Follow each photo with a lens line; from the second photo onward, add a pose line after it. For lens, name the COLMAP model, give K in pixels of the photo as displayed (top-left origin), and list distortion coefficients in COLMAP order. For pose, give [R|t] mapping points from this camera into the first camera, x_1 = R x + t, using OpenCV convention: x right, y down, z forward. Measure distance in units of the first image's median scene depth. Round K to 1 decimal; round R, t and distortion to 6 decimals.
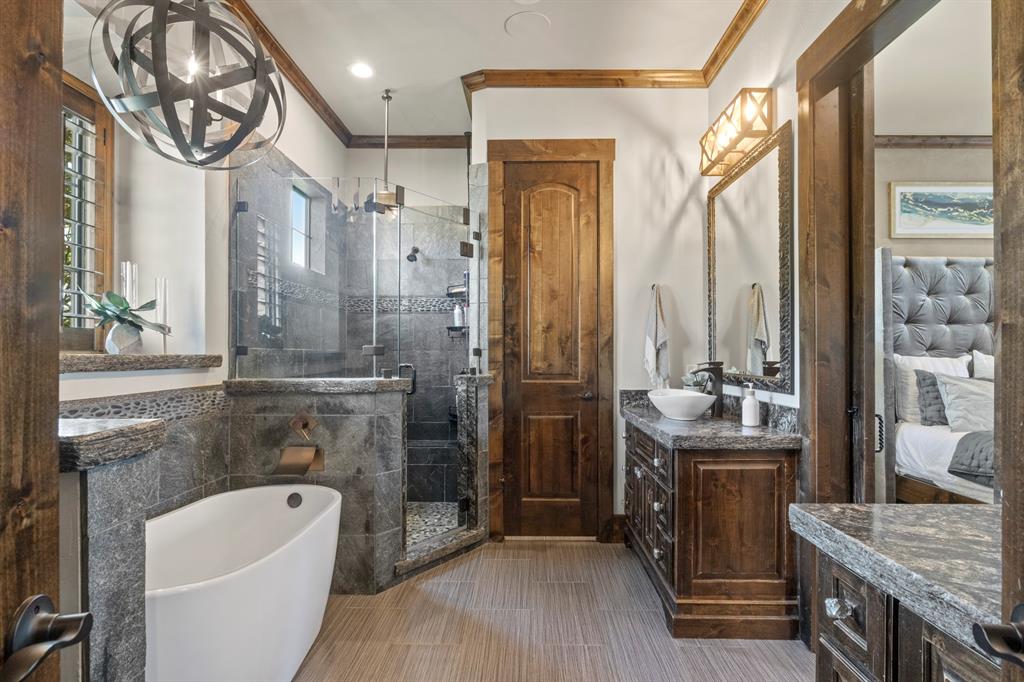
lens RADIAL K [[518.8, 0, 513.7], [0, 518.8, 352.3], [0, 0, 1]] dist [-0.009307, -0.000073]
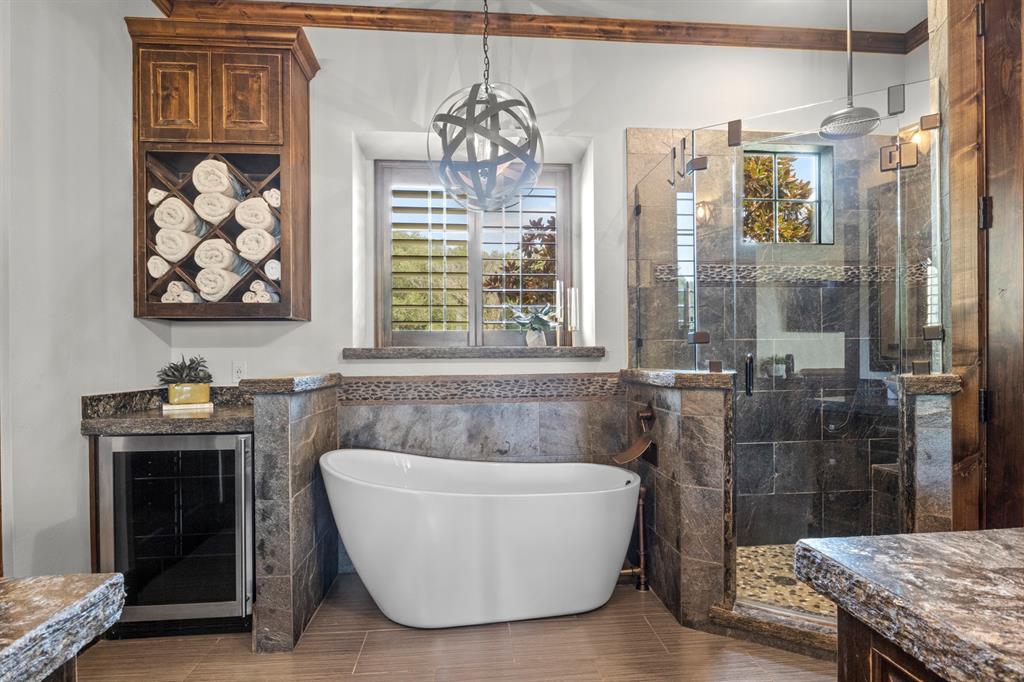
lens RADIAL K [[518.8, 0, 505.0], [0, 518.8, 356.0], [0, 0, 1]] dist [-0.009307, -0.000073]
pose [[0.104947, -0.001144, -0.994477, 0.359315], [0.015339, 0.999882, 0.000469, 0.014128], [0.994360, -0.015303, 0.104952, 0.415137]]
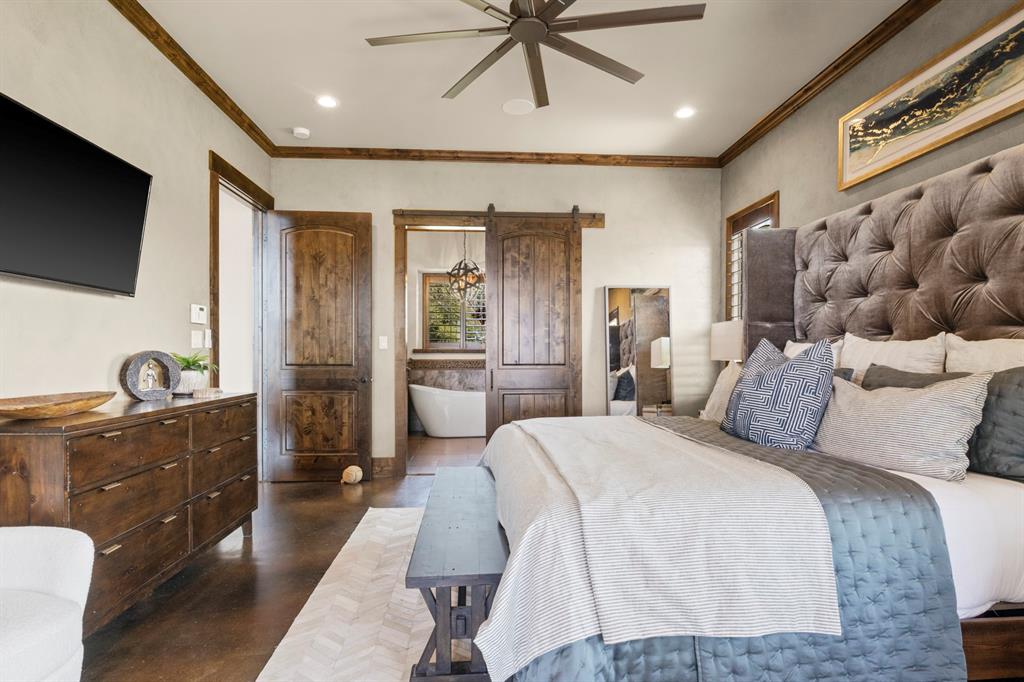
lens RADIAL K [[518.8, 0, 509.8], [0, 518.8, 348.6], [0, 0, 1]] dist [-0.009307, -0.000073]
pose [[0.079753, -0.012065, -0.996742, 1.588990], [0.007885, 0.999903, -0.011472, 0.023524], [0.996783, -0.006944, 0.079841, 0.475193]]
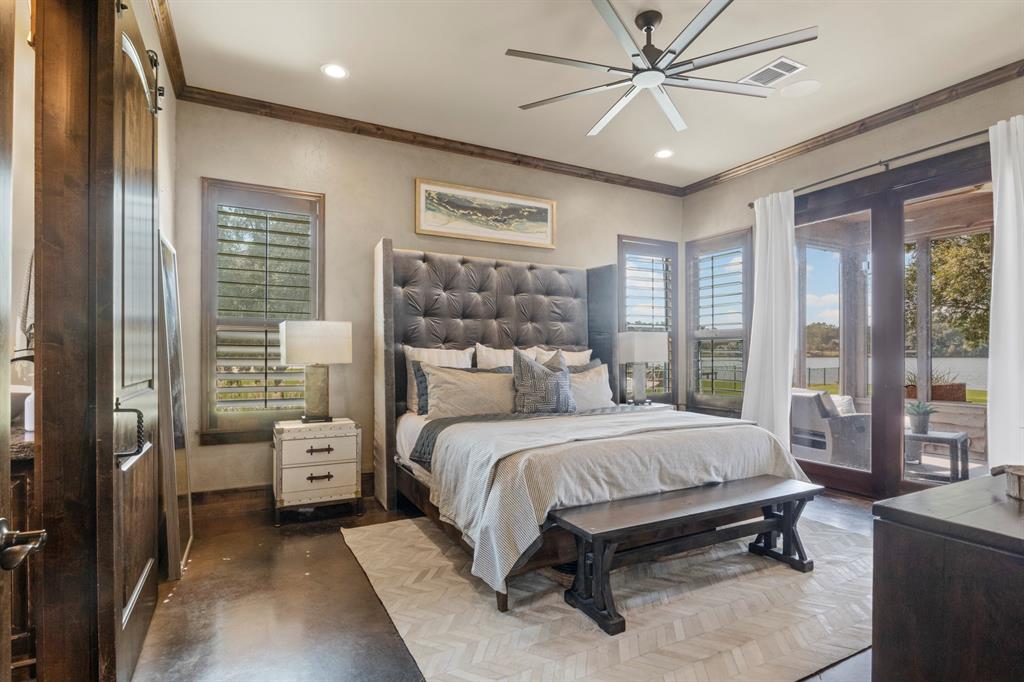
lens RADIAL K [[518.8, 0, 520.0], [0, 518.8, 356.0], [0, 0, 1]] dist [-0.009307, -0.000073]
pose [[0.875349, -0.000443, 0.483492, 0.449689], [-0.003594, 0.999966, 0.007424, 0.015592], [-0.483479, -0.008236, 0.875317, -0.002434]]
